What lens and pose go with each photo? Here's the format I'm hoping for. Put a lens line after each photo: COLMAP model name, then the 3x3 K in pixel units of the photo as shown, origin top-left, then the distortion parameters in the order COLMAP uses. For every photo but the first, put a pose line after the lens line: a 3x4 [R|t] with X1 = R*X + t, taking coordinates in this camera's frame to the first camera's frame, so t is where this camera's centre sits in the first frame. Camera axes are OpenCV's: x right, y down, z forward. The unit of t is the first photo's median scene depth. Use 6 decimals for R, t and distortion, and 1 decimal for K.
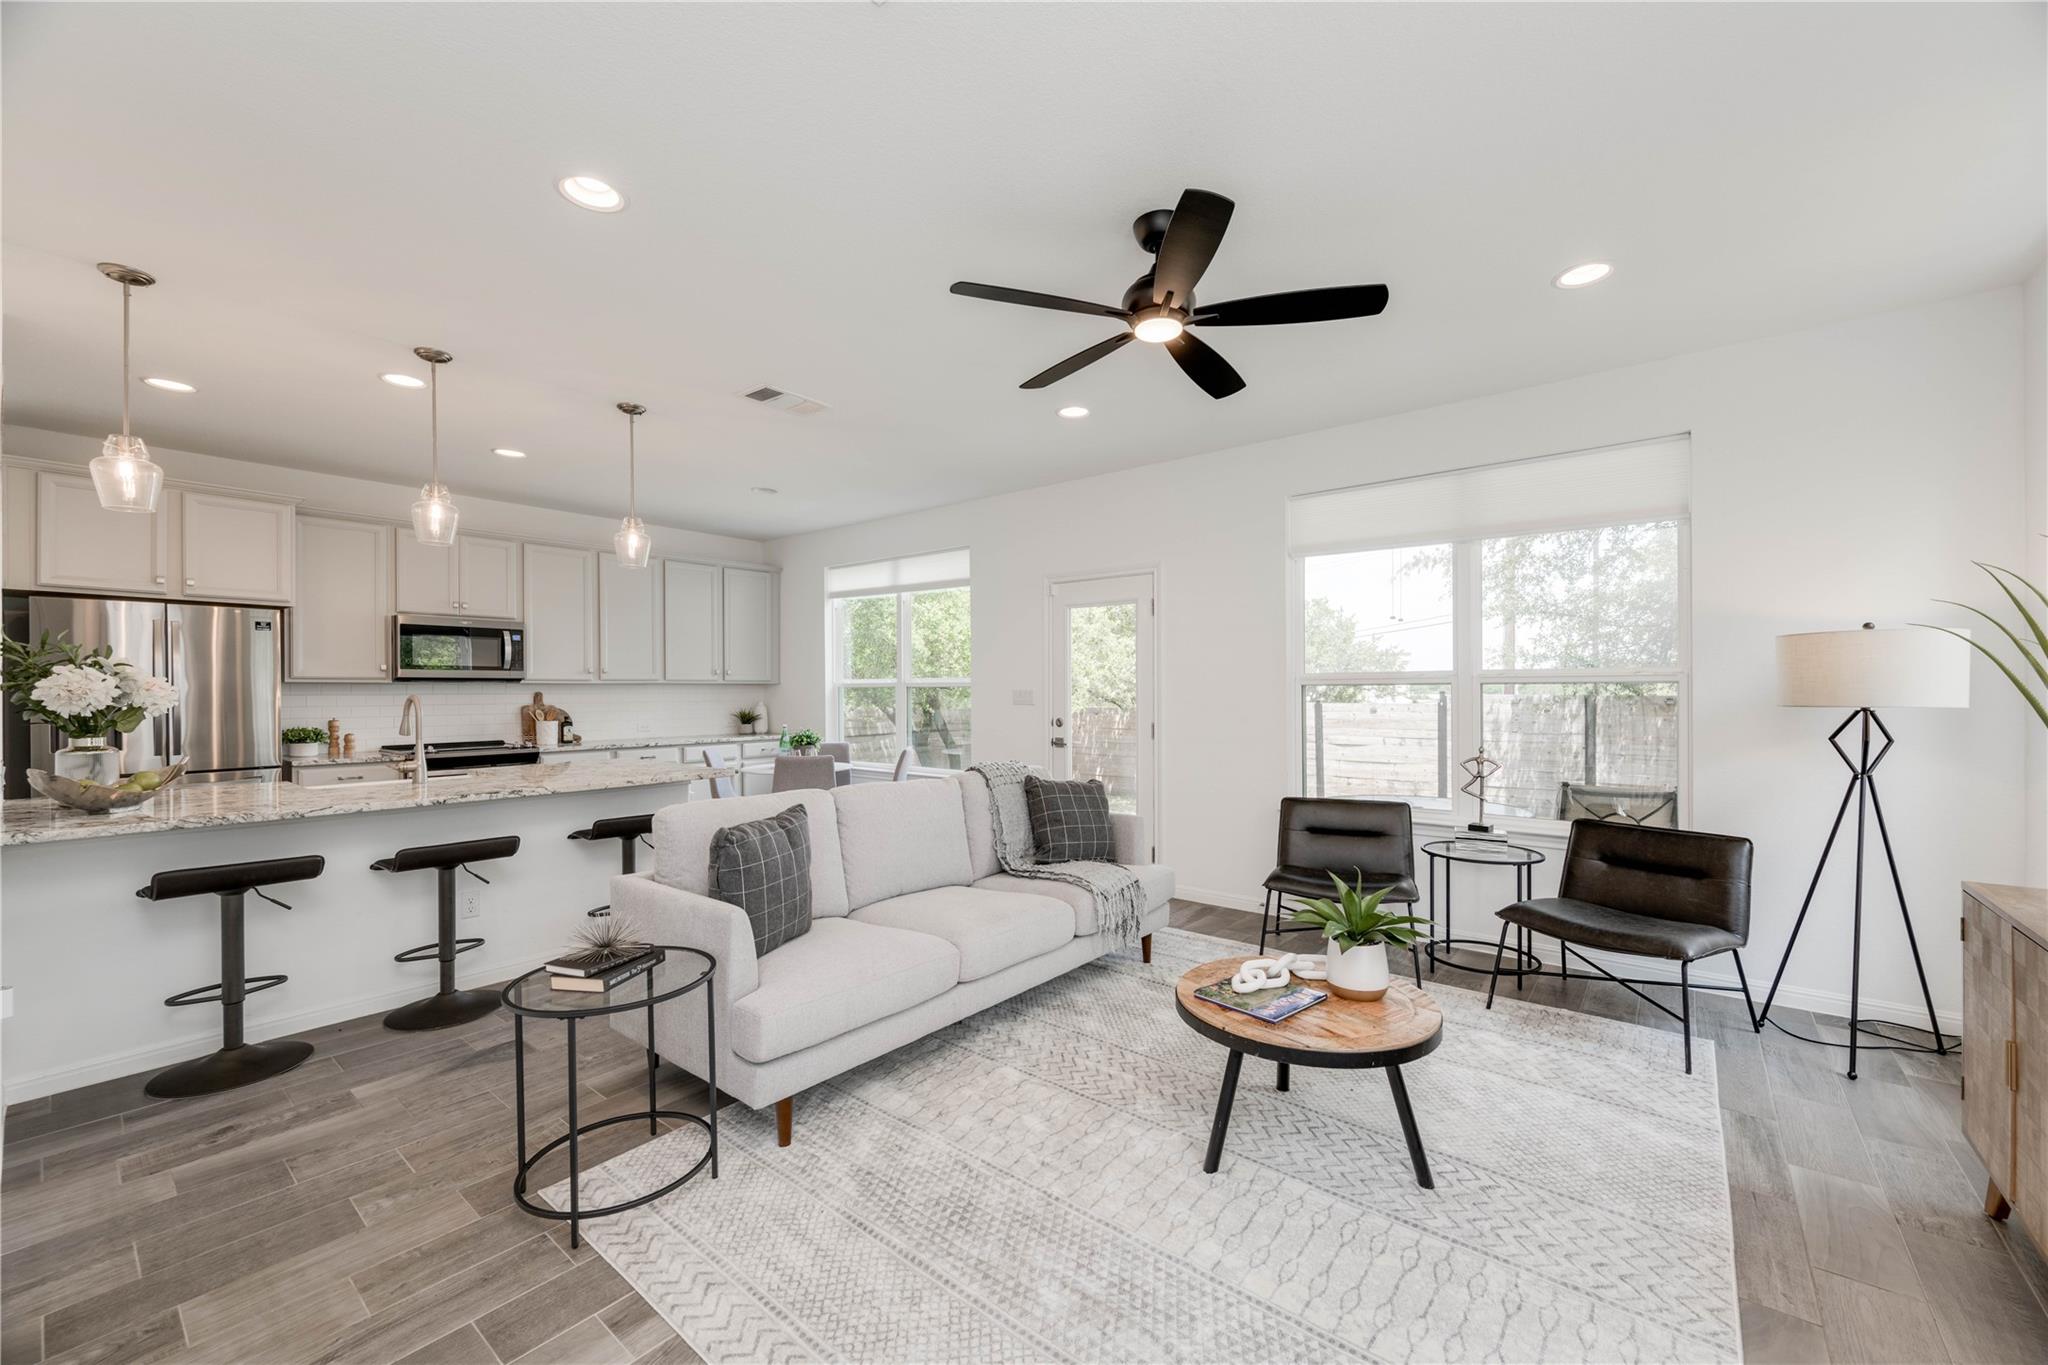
lens RADIAL K [[803.9, 0, 1028.7], [0, 803.9, 690.4], [0, 0, 1]] dist [-0.001499, -0.000083]
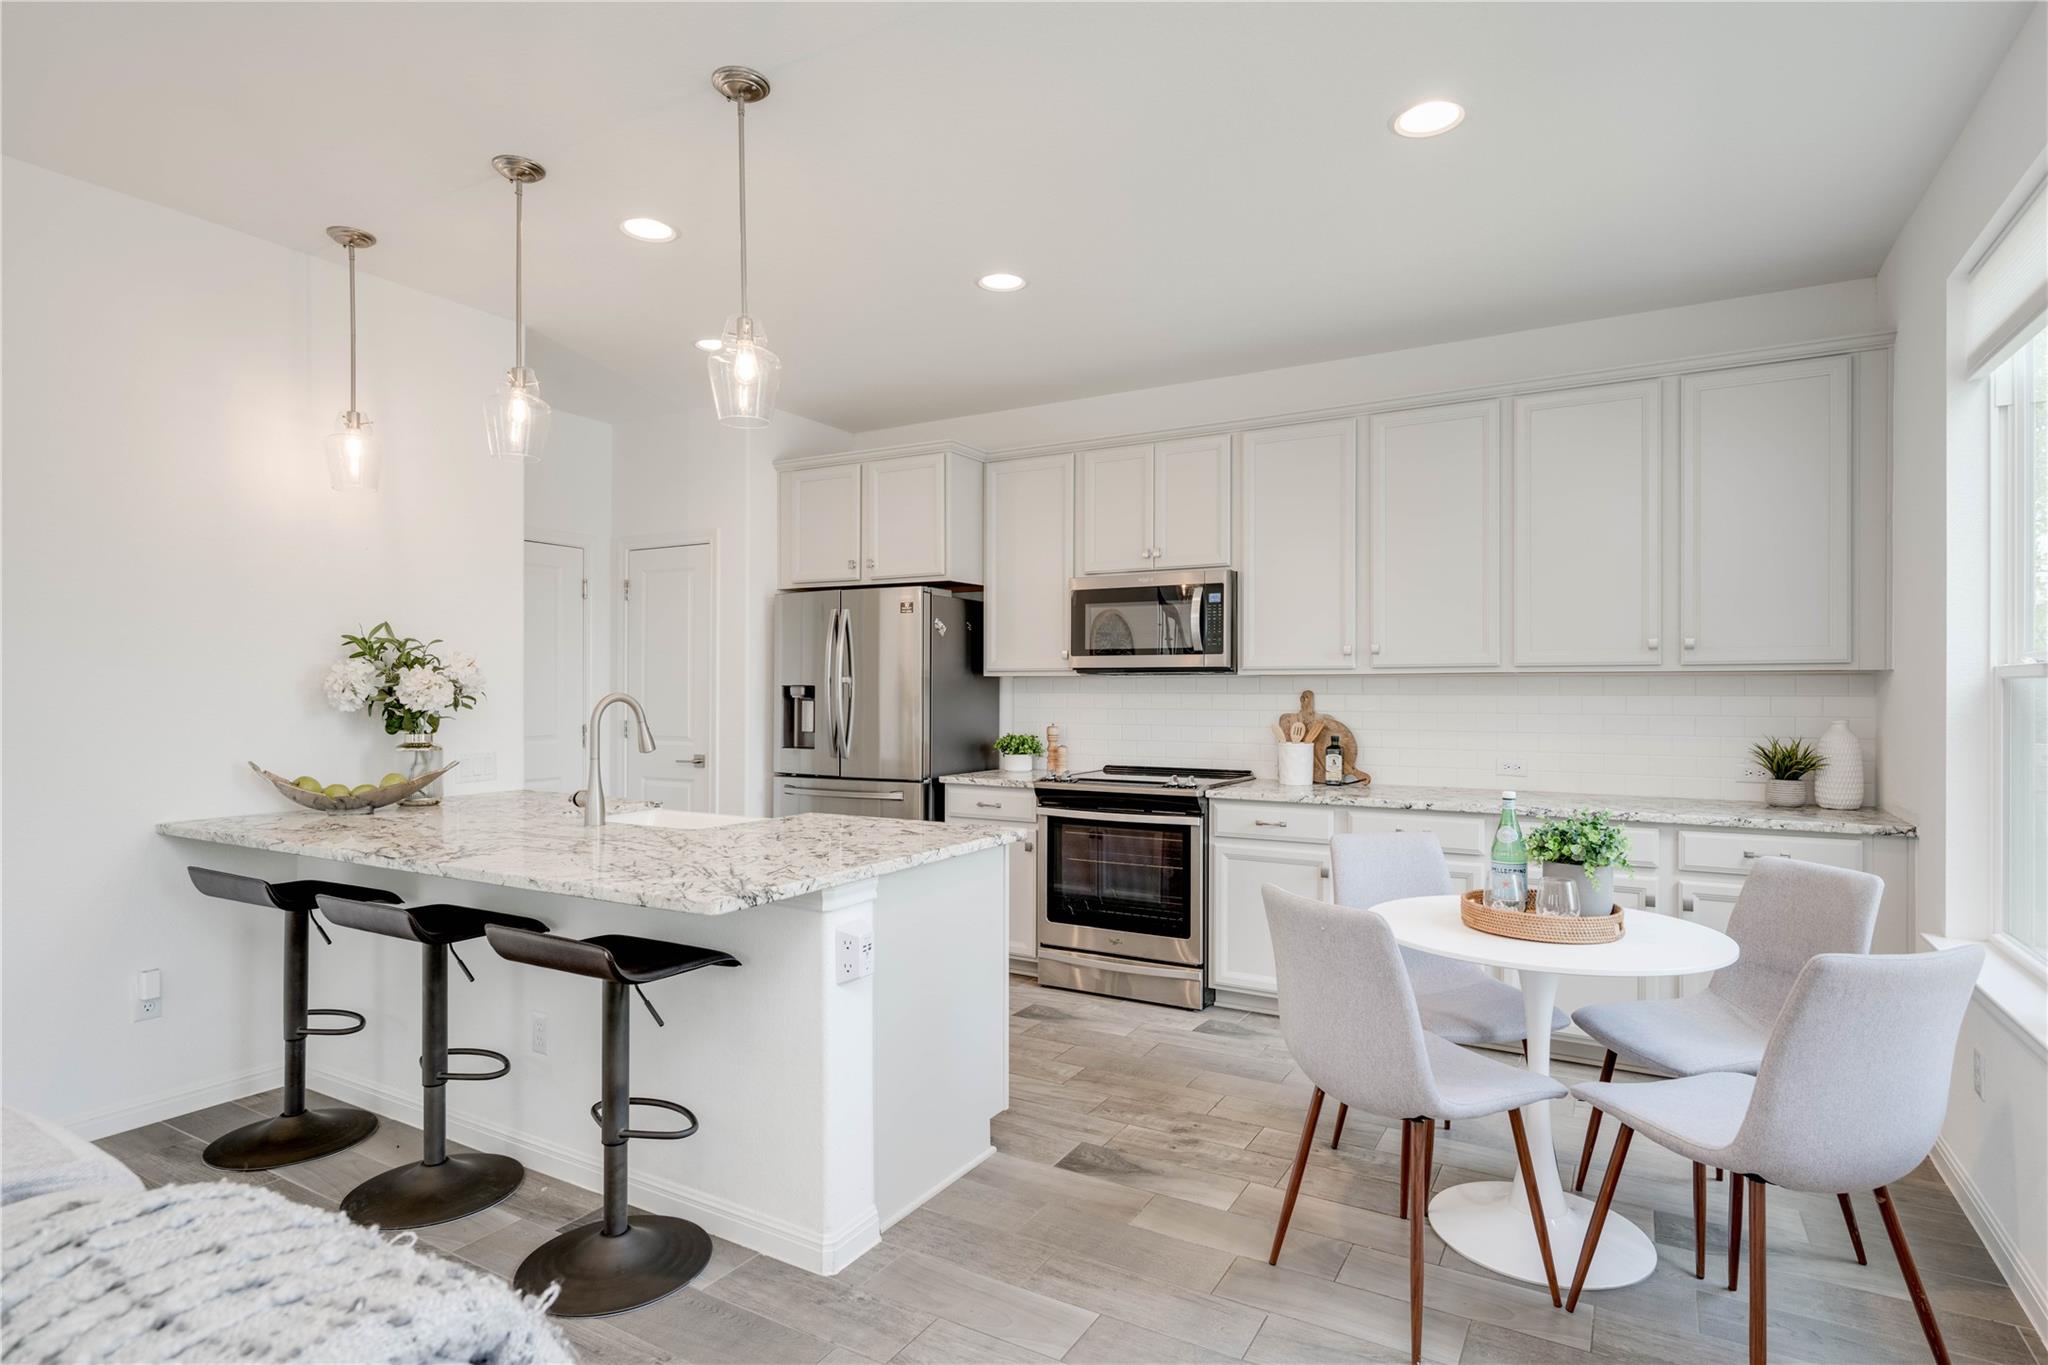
lens RADIAL K [[1054.8, 0, 1024.8], [0, 1054.8, 685.5], [0, 0, 1]] dist [0.001259, 0.000132]
pose [[0.155695, 0.001779, -0.987804, 0.096882], [-0.002669, 0.999995, 0.001380, -0.002075], [0.987802, 0.002421, 0.155699, 0.733135]]
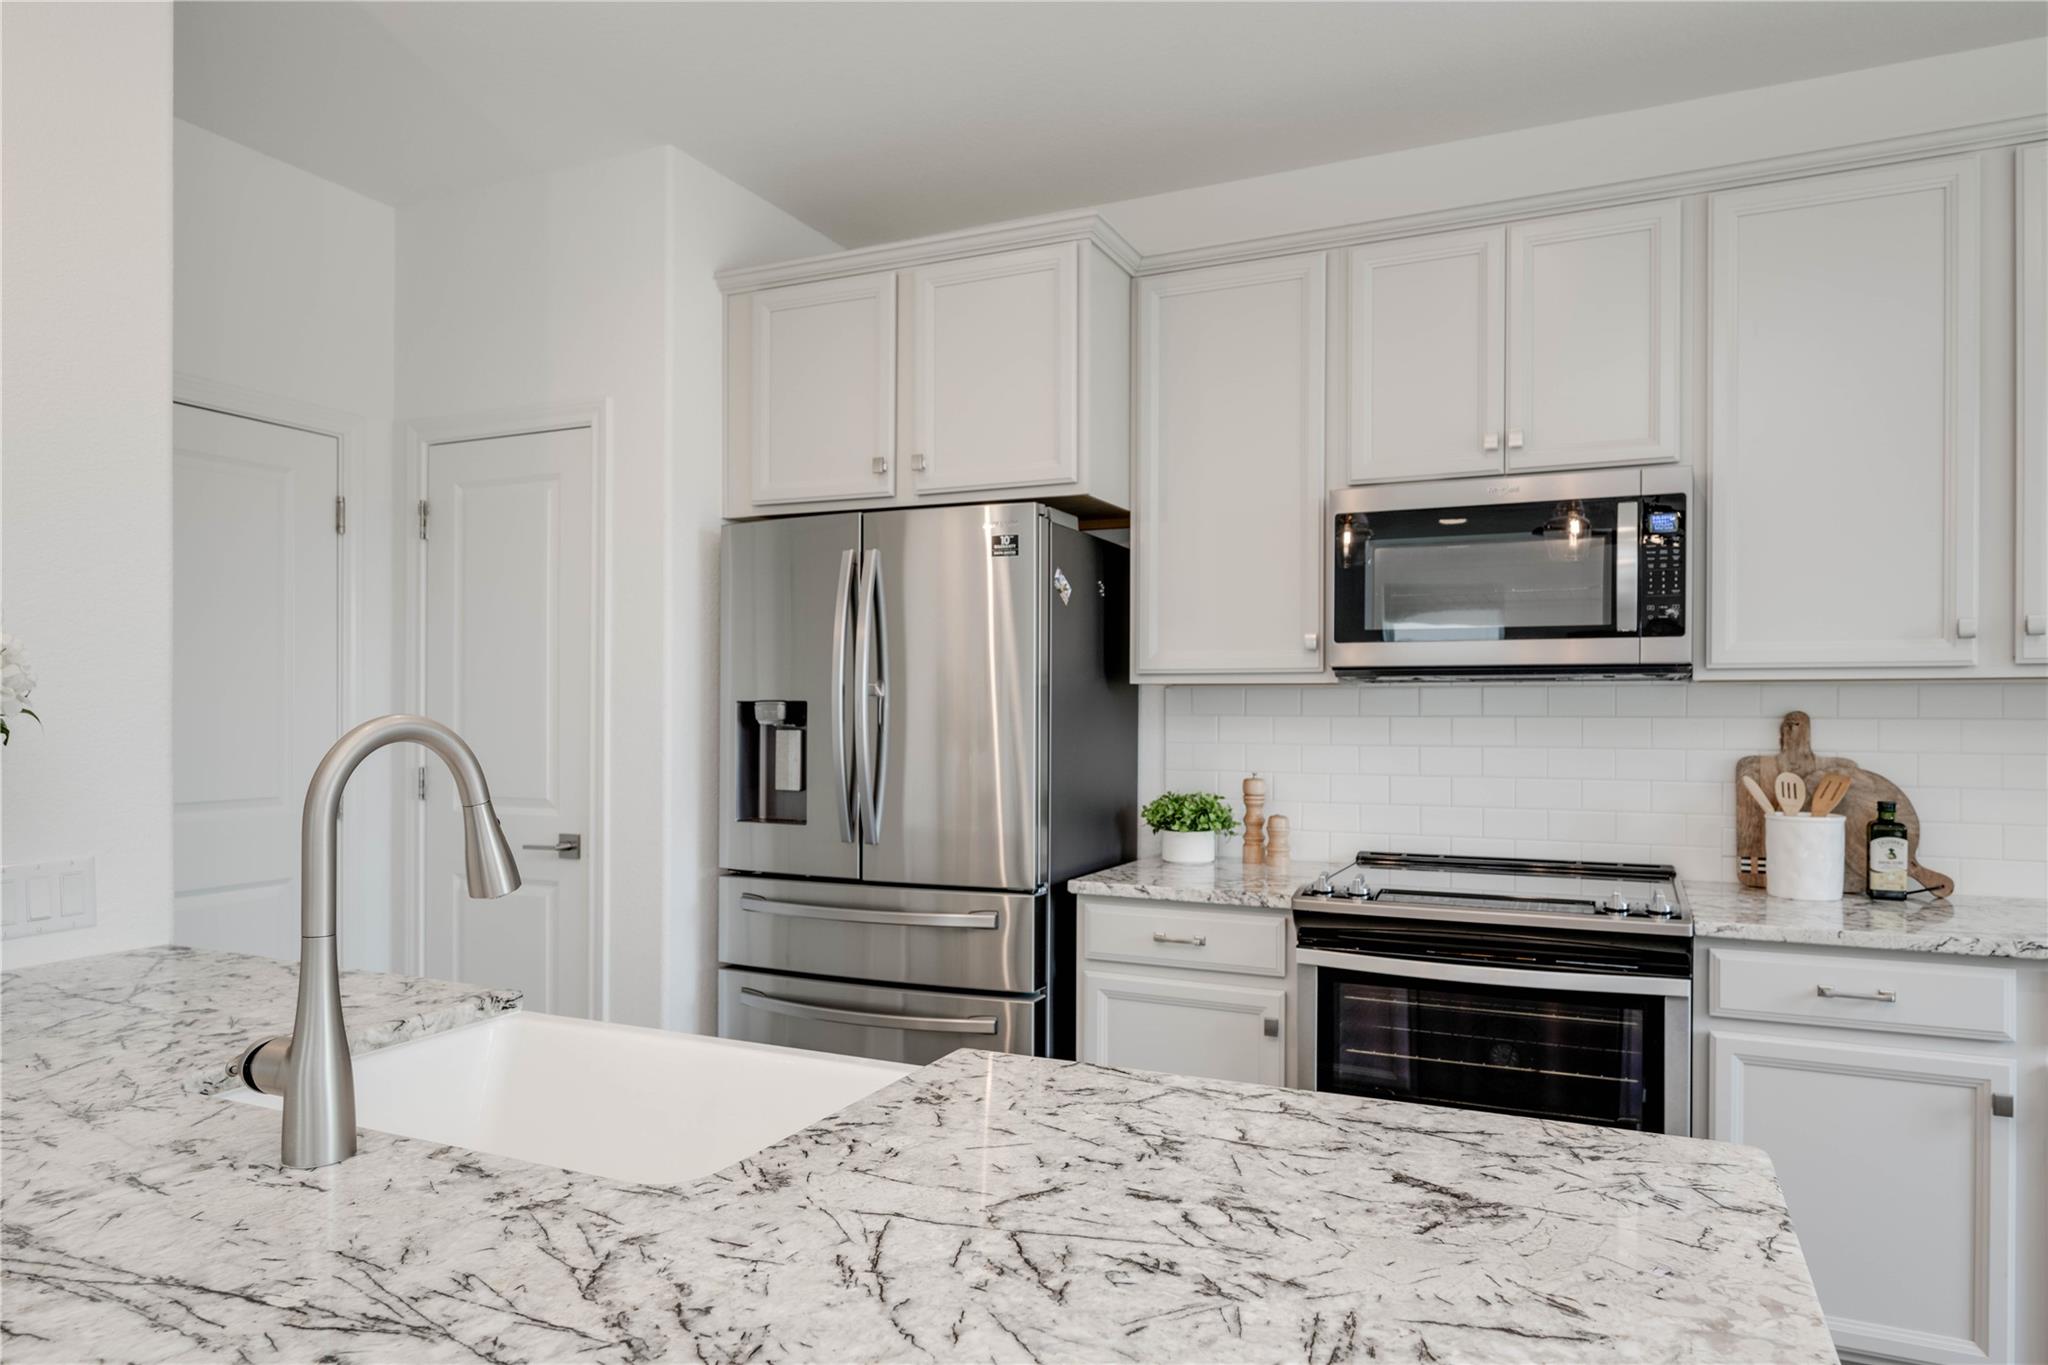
lens RADIAL K [[1256.8, 0, 1036.5], [0, 1256.8, 702.4], [0, 0, 1]] dist [-0.002904, 0.000321]
pose [[0.248724, 0.000371, -0.968574, -0.252233], [-0.004406, 0.999990, -0.000748, 0.000321], [0.968564, 0.004454, 0.248723, 0.659388]]
